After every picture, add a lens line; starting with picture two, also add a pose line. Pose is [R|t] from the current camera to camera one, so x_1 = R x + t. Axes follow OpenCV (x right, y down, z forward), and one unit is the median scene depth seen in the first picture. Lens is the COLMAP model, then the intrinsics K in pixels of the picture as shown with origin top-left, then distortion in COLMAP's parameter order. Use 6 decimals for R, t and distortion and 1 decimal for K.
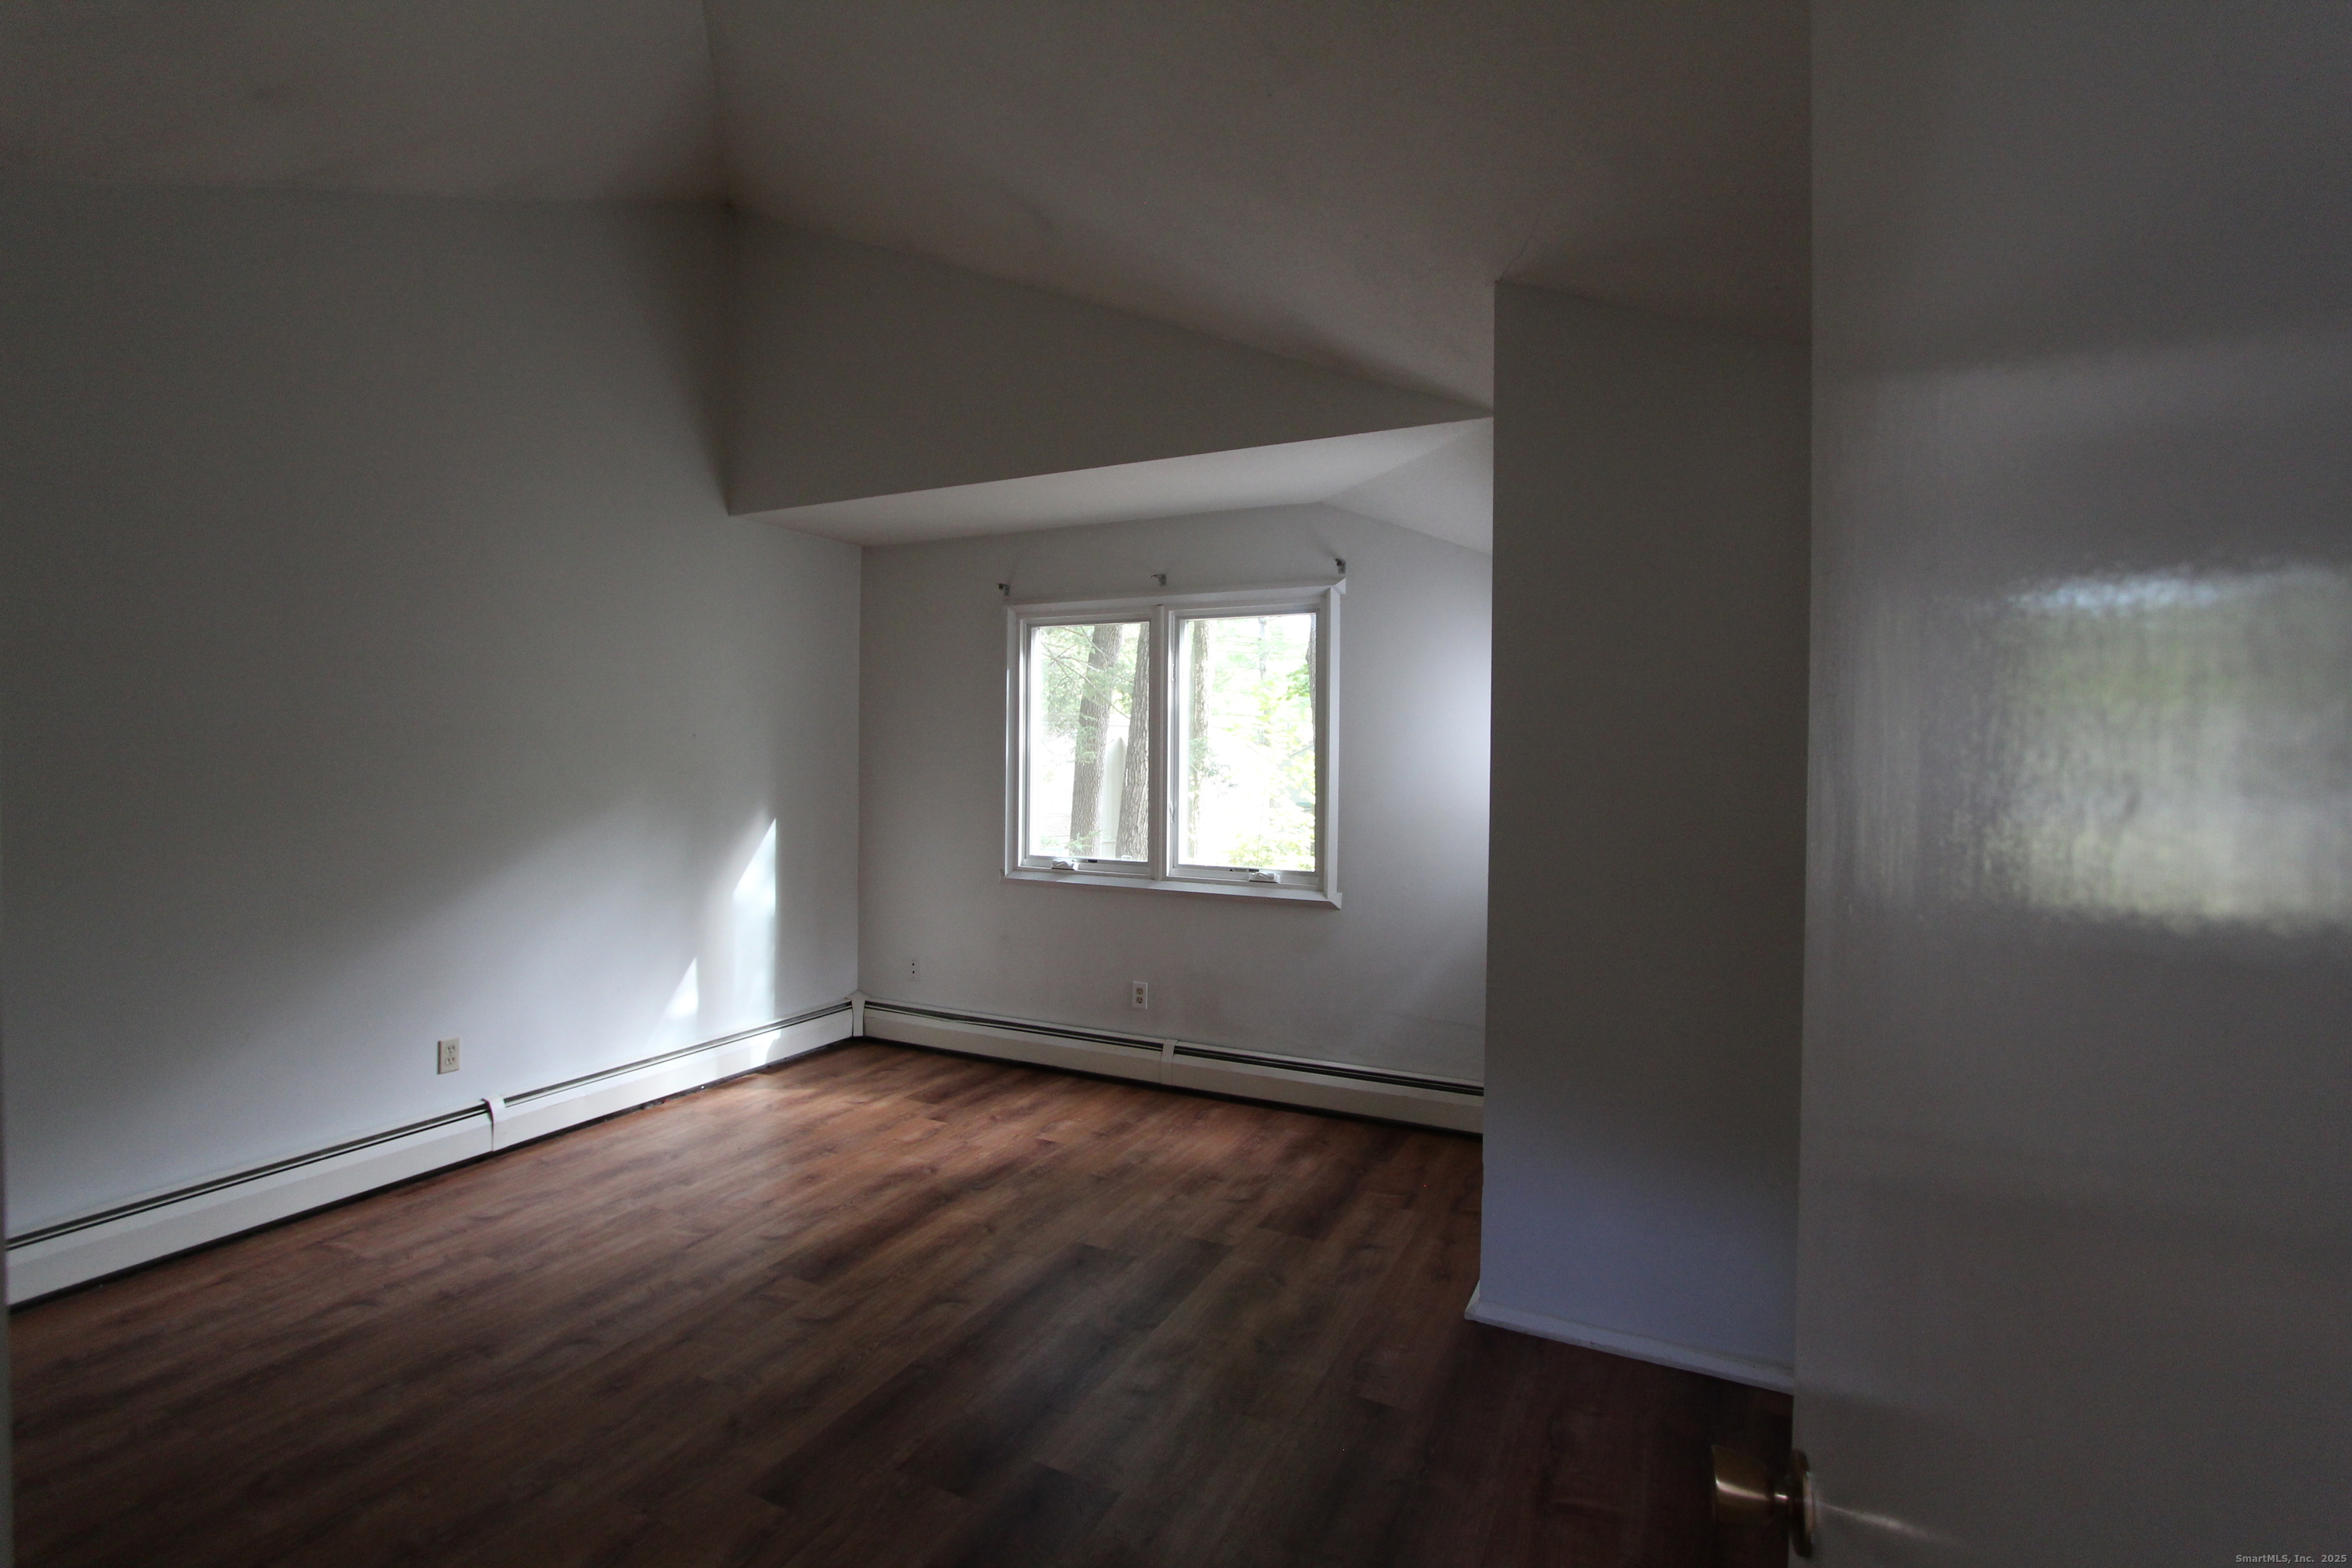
lens RADIAL K [[1079.4, 0, 1168.7], [0, 1079.4, 786.3], [0, 0, 1]] dist [-0.021287, 0.003505]
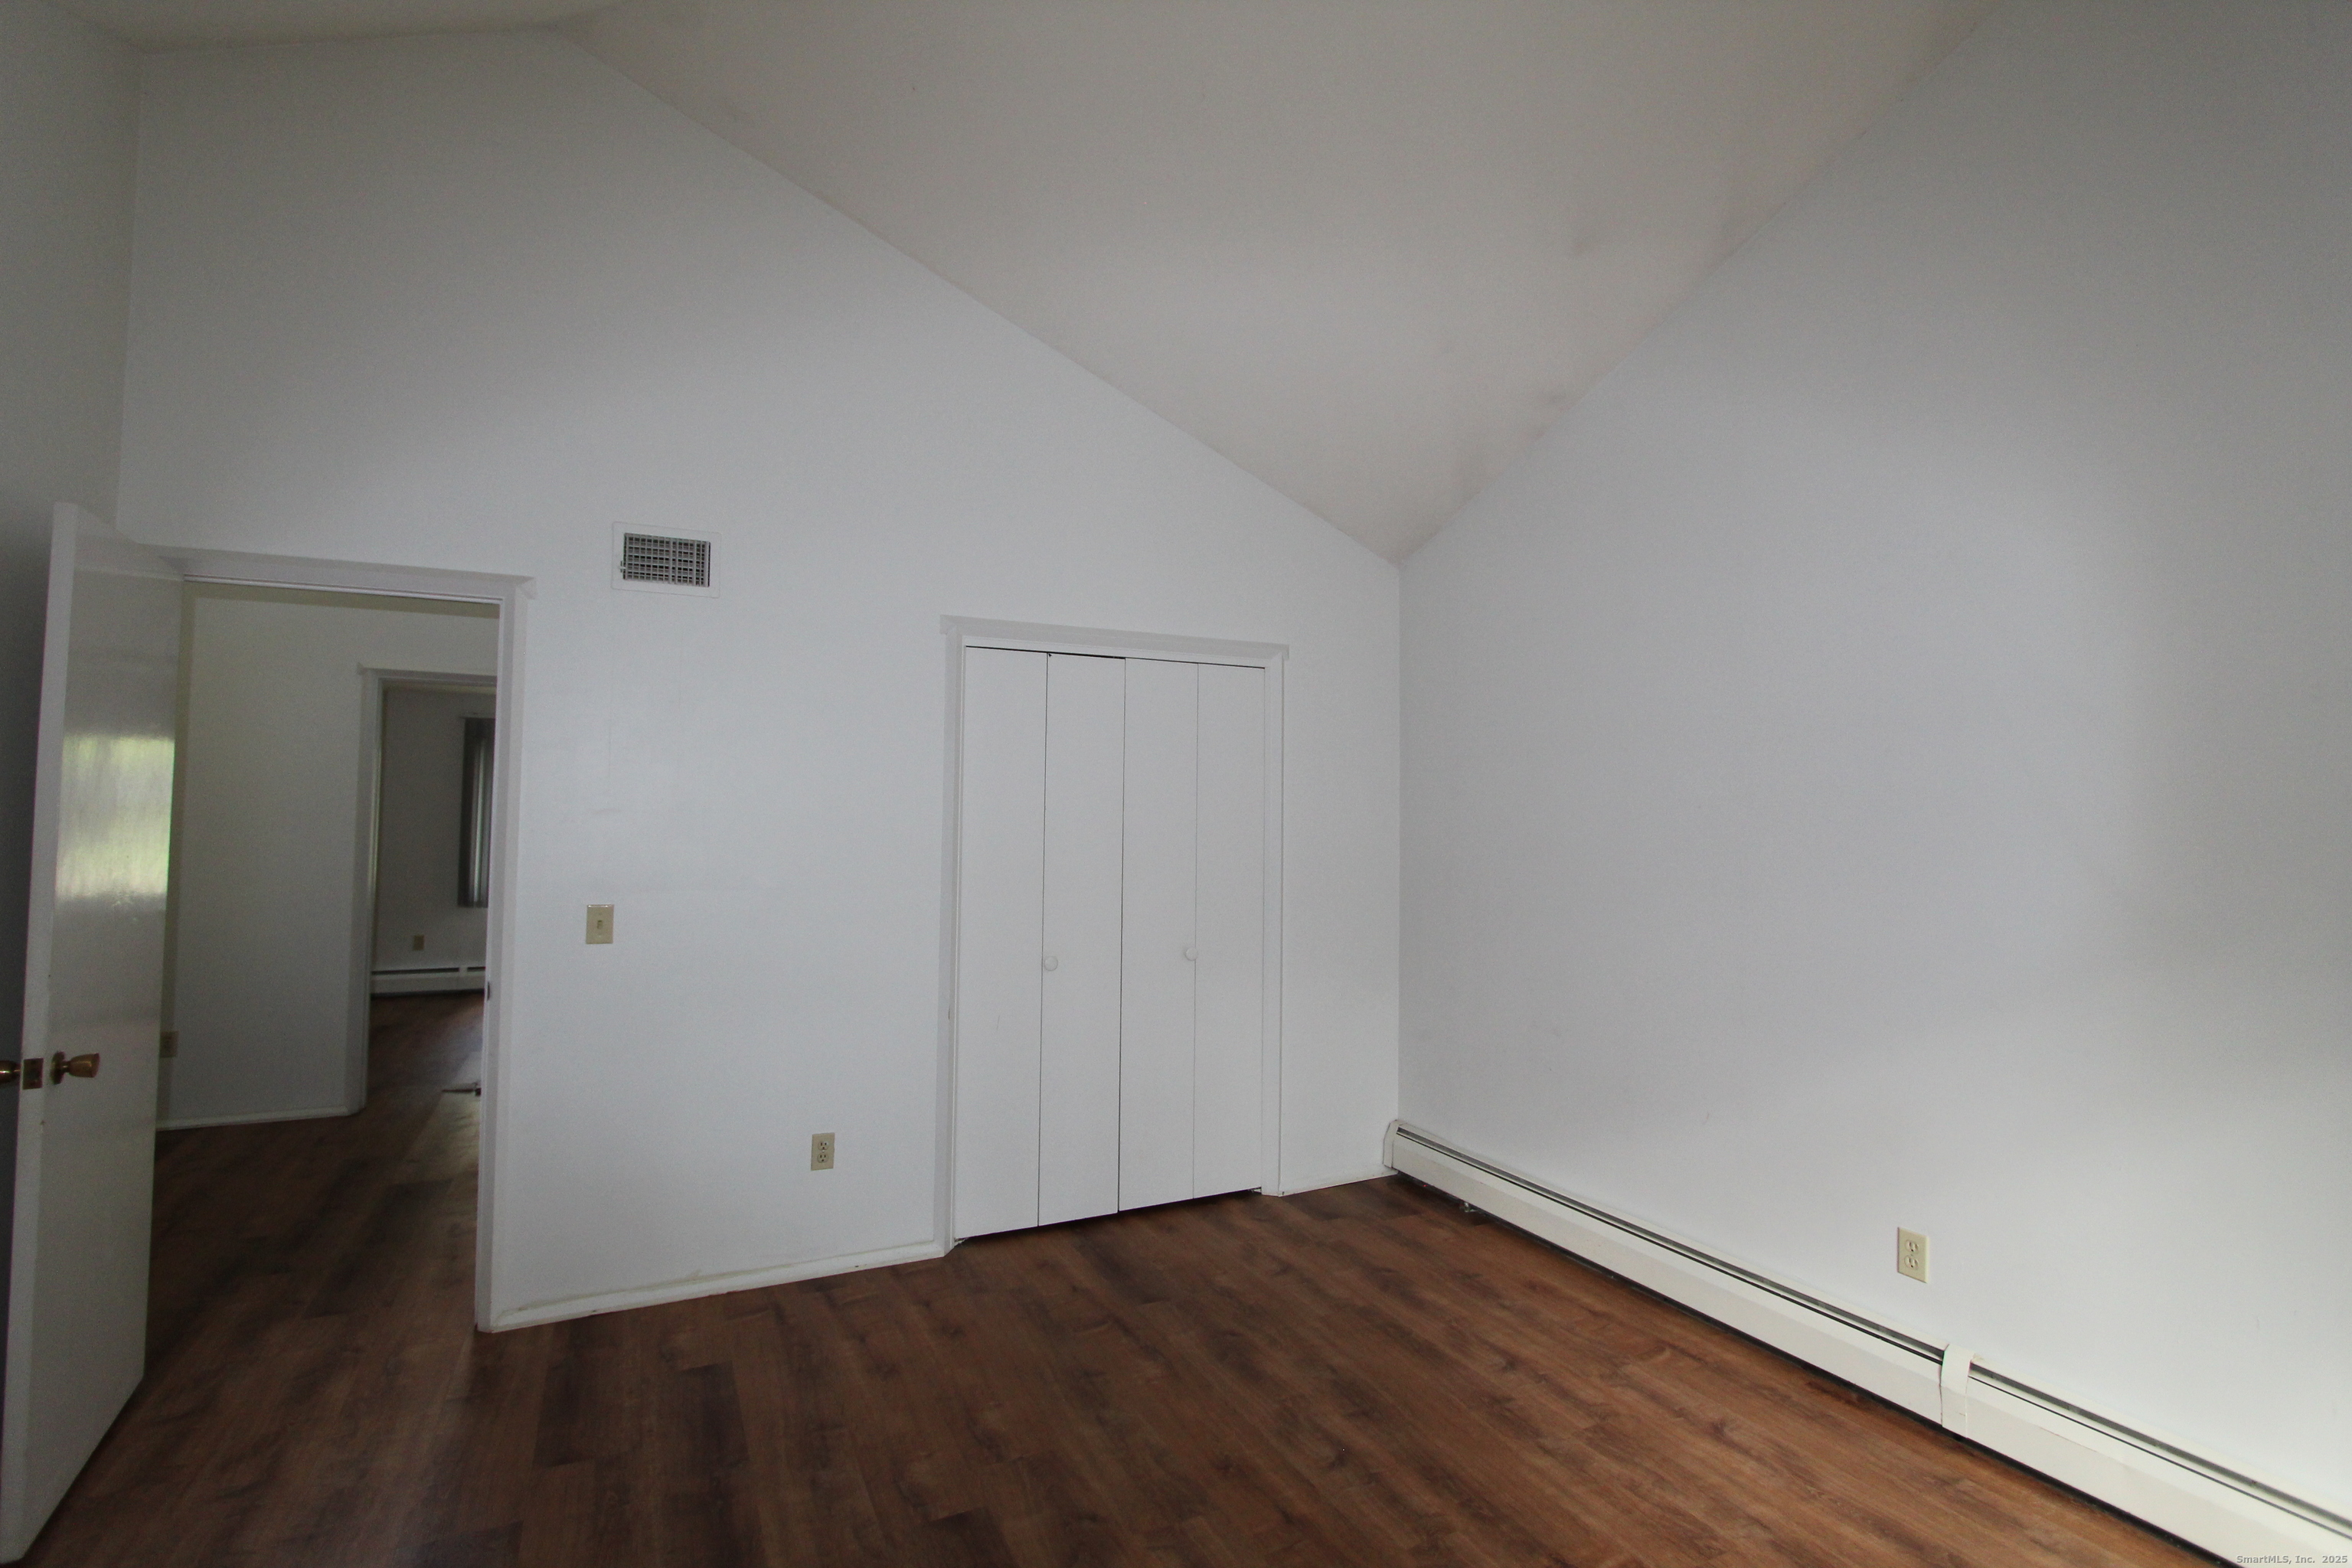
lens RADIAL K [[1079.4, 0, 1173.6], [0, 1079.4, 778.0], [0, 0, 1]] dist [-0.021287, 0.003505]
pose [[-0.587835, -0.046883, -0.807621, 0.281713], [-0.053201, 0.998399, -0.019235, -0.038518], [0.807229, 0.031659, -0.589388, 1.302420]]
